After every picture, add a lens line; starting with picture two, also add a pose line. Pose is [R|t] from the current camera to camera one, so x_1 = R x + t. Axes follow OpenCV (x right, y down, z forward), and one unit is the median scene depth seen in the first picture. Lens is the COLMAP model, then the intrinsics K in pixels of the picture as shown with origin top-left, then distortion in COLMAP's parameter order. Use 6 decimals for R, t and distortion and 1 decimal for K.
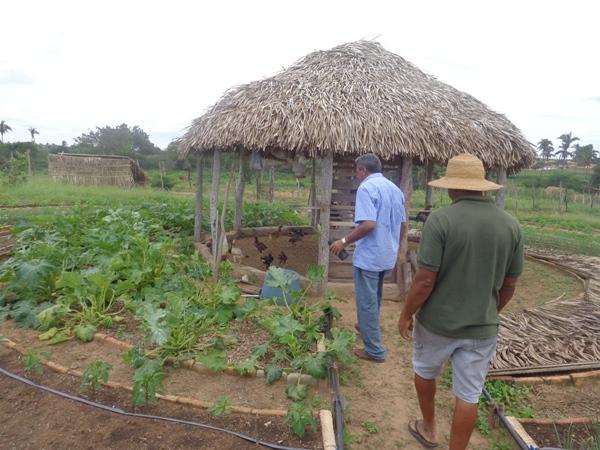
lens RADIAL K [[440.3, 0, 300.0], [0, 440.3, 225.0], [0, 0, 1]] dist [-0.011463, 0.005665]
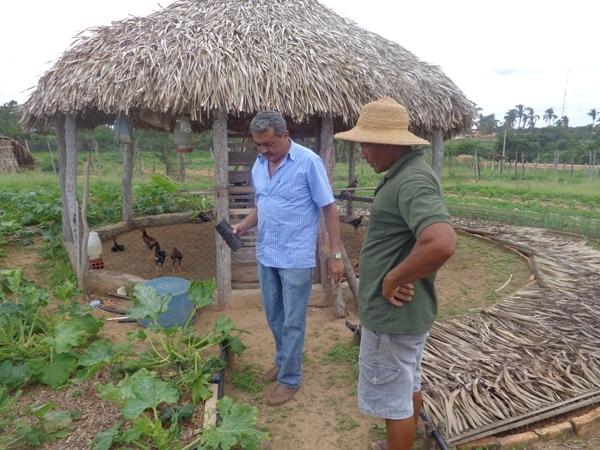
lens RADIAL K [[440.3, 0, 300.0], [0, 440.3, 225.0], [0, 0, 1]] dist [-0.011463, 0.005665]
pose [[0.983811, -0.061925, 0.168169, 0.059796], [0.052789, 0.996904, 0.058271, -0.018929], [-0.171257, -0.048450, 0.984034, 0.250876]]
